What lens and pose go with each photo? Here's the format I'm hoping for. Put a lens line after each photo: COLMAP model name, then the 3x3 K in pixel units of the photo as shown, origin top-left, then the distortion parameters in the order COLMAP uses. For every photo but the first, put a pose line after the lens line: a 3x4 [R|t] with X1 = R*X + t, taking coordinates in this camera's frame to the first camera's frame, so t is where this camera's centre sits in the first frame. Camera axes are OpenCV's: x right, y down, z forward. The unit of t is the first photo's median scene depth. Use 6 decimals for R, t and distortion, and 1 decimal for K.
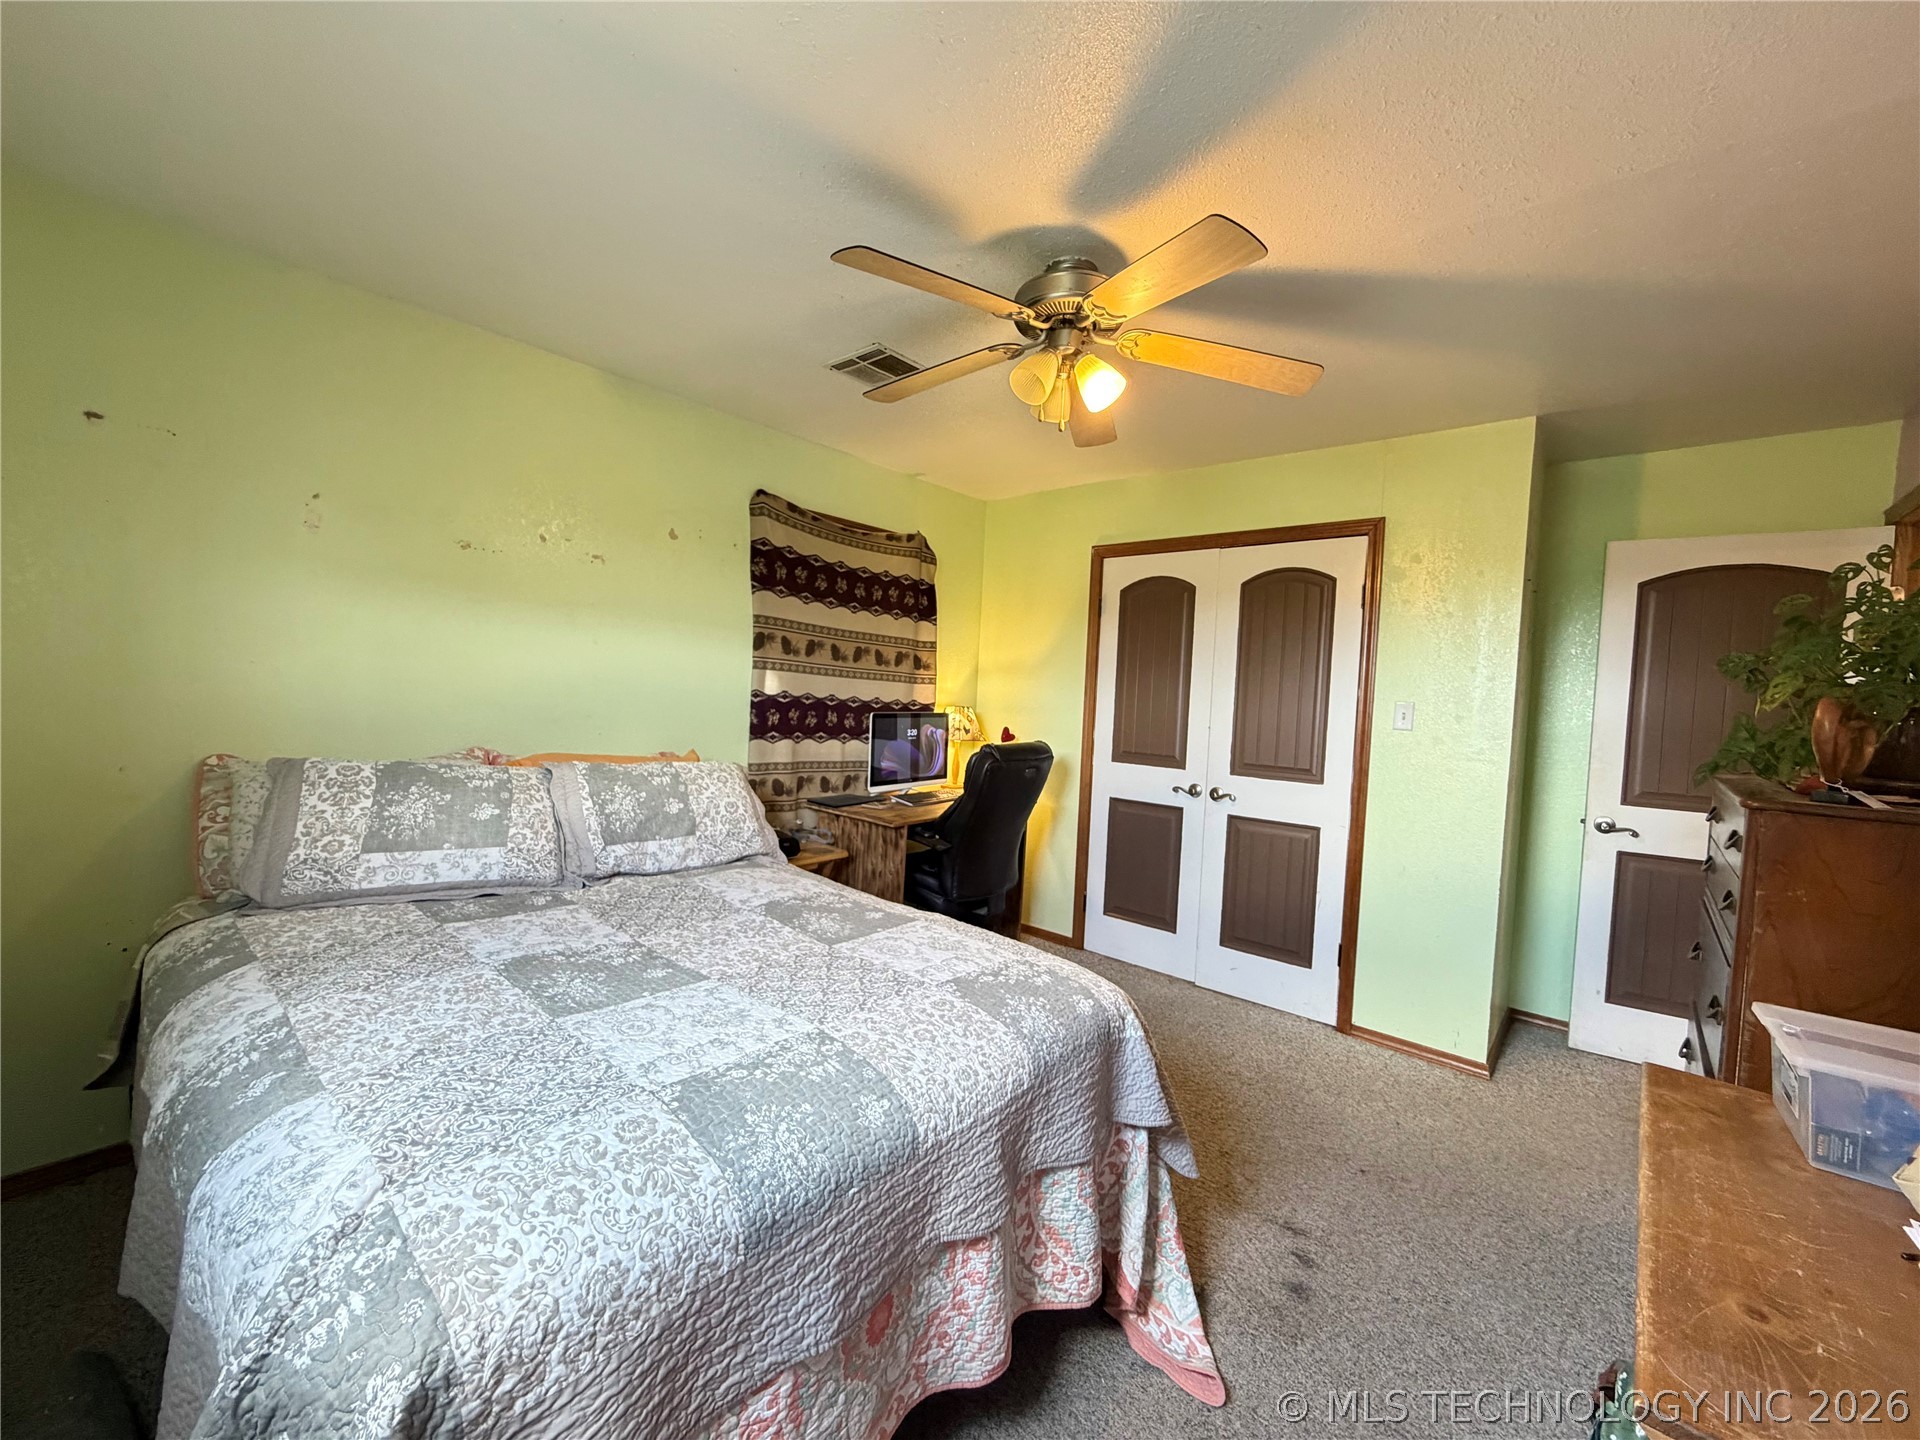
lens RADIAL K [[770.2, 0, 924.6], [0, 770.2, 728.4], [0, 0, 1]] dist [-0.000884, 0.000427]
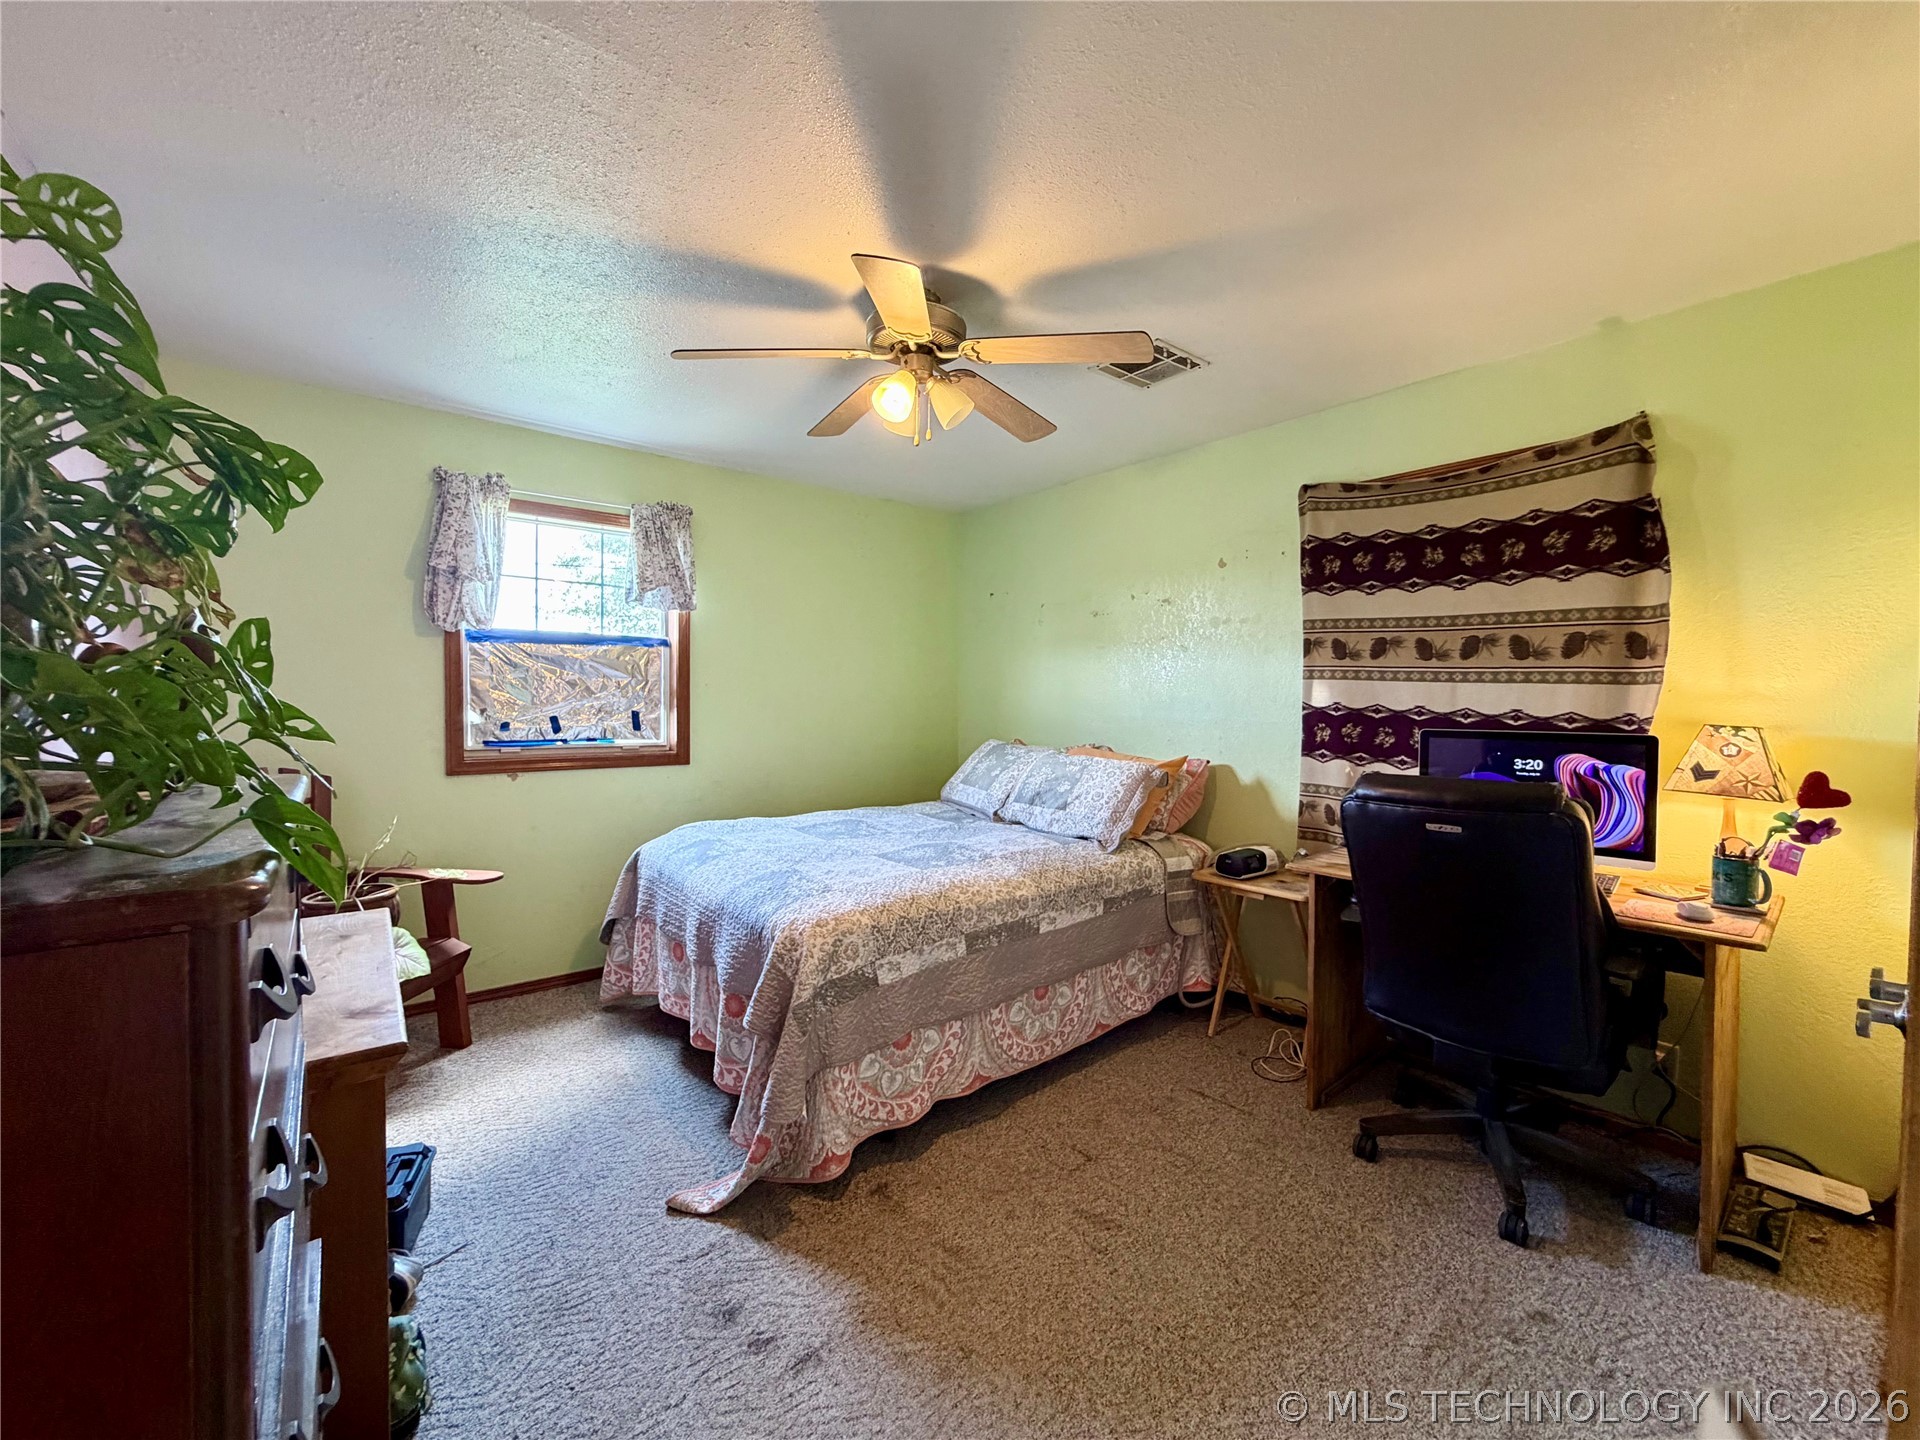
lens RADIAL K [[770.2, 0, 968.5], [0, 770.2, 722.0], [0, 0, 1]] dist [-0.000884, 0.000427]
pose [[-0.145141, -0.021239, -0.989183, 0.701640], [-0.073992, 0.997203, -0.010554, 0.012060], [0.986640, 0.071660, -0.146307, 0.704405]]
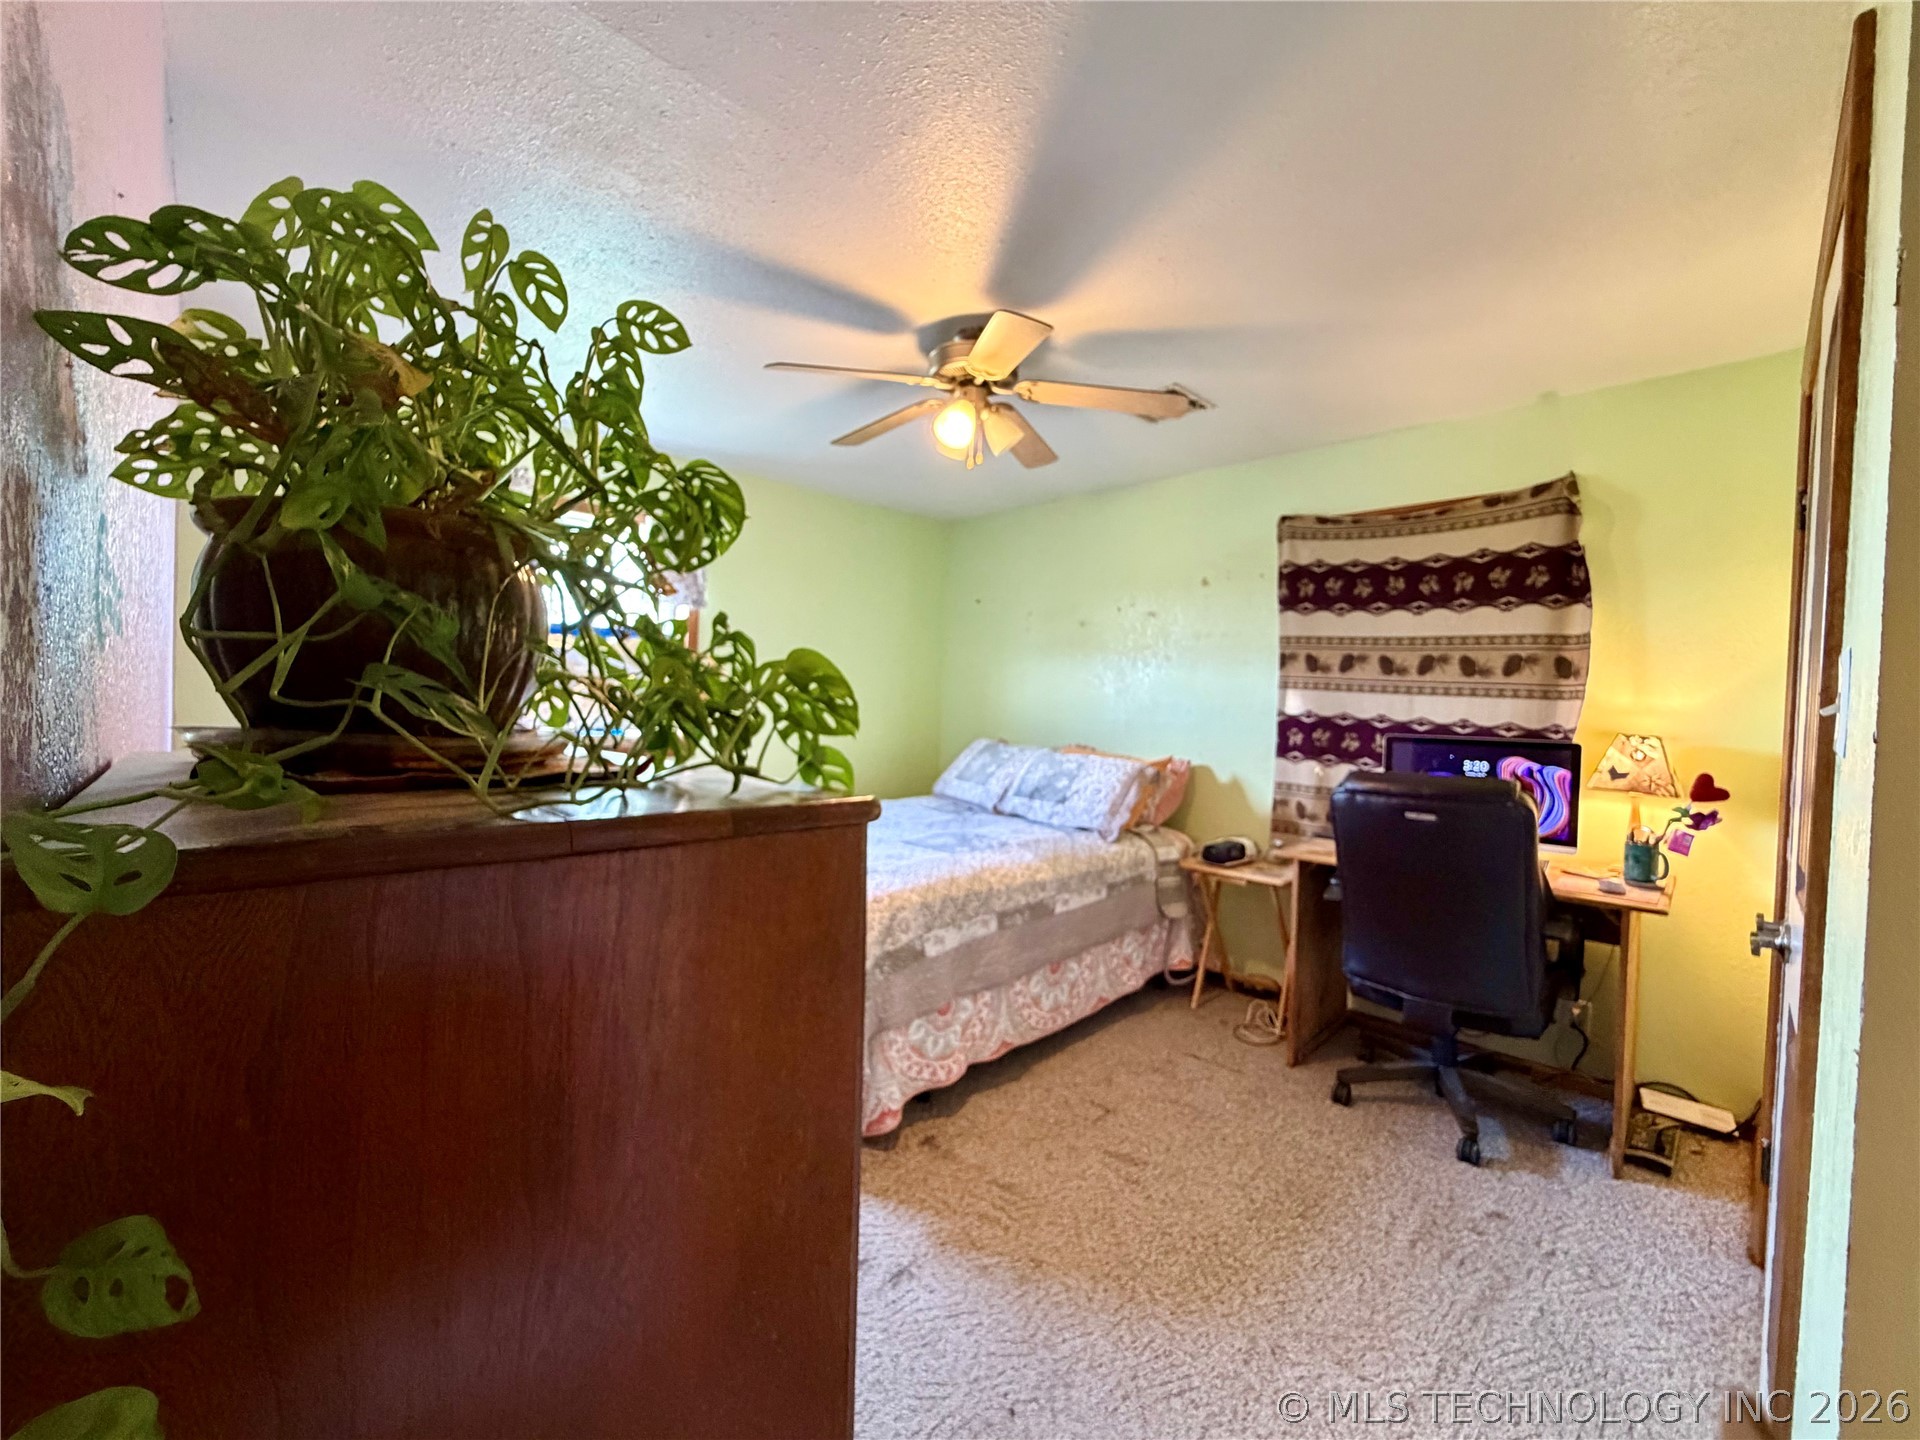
lens RADIAL K [[770.2, 0, 978.2], [0, 770.2, 722.9], [0, 0, 1]] dist [-0.000884, 0.000427]
pose [[-0.046471, -0.026349, -0.998572, 0.774580], [-0.093790, 0.995351, -0.021899, 0.026102], [0.994507, 0.092638, -0.048726, 0.621210]]
